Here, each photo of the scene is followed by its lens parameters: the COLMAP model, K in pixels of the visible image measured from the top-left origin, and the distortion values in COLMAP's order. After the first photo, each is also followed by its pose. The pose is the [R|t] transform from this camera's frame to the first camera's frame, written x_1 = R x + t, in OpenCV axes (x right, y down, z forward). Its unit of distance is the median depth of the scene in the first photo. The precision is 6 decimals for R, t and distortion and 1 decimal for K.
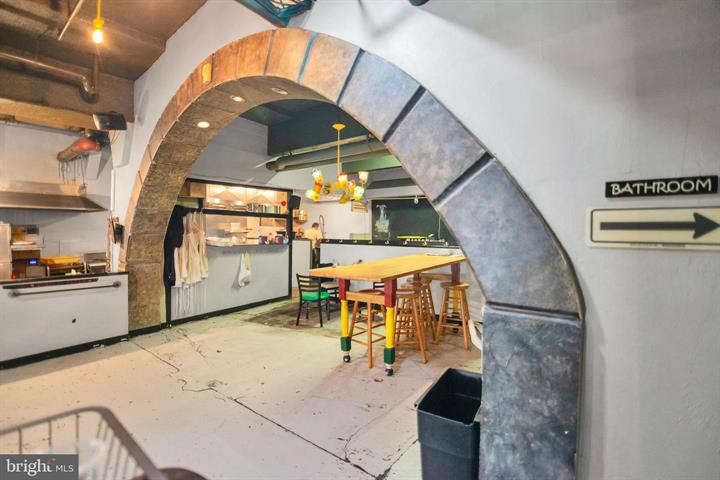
lens RADIAL K [[326.8, 0, 354.9], [0, 326.8, 232.3], [0, 0, 1]] dist [-0.009422, -0.002732]
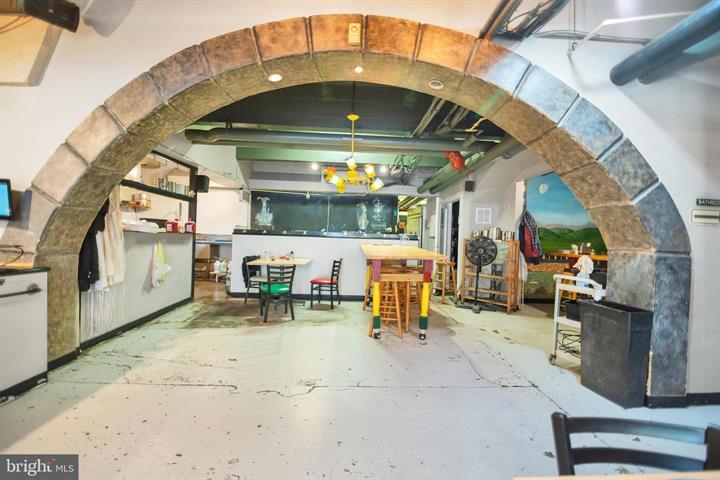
lens RADIAL K [[326.8, 0, 353.8], [0, 326.8, 241.0], [0, 0, 1]] dist [-0.009422, -0.002732]
pose [[0.765942, 0.014078, 0.642756, -1.871103], [-0.028841, 0.999506, 0.012476, 0.142400], [-0.642263, -0.028093, 0.765969, 0.530972]]
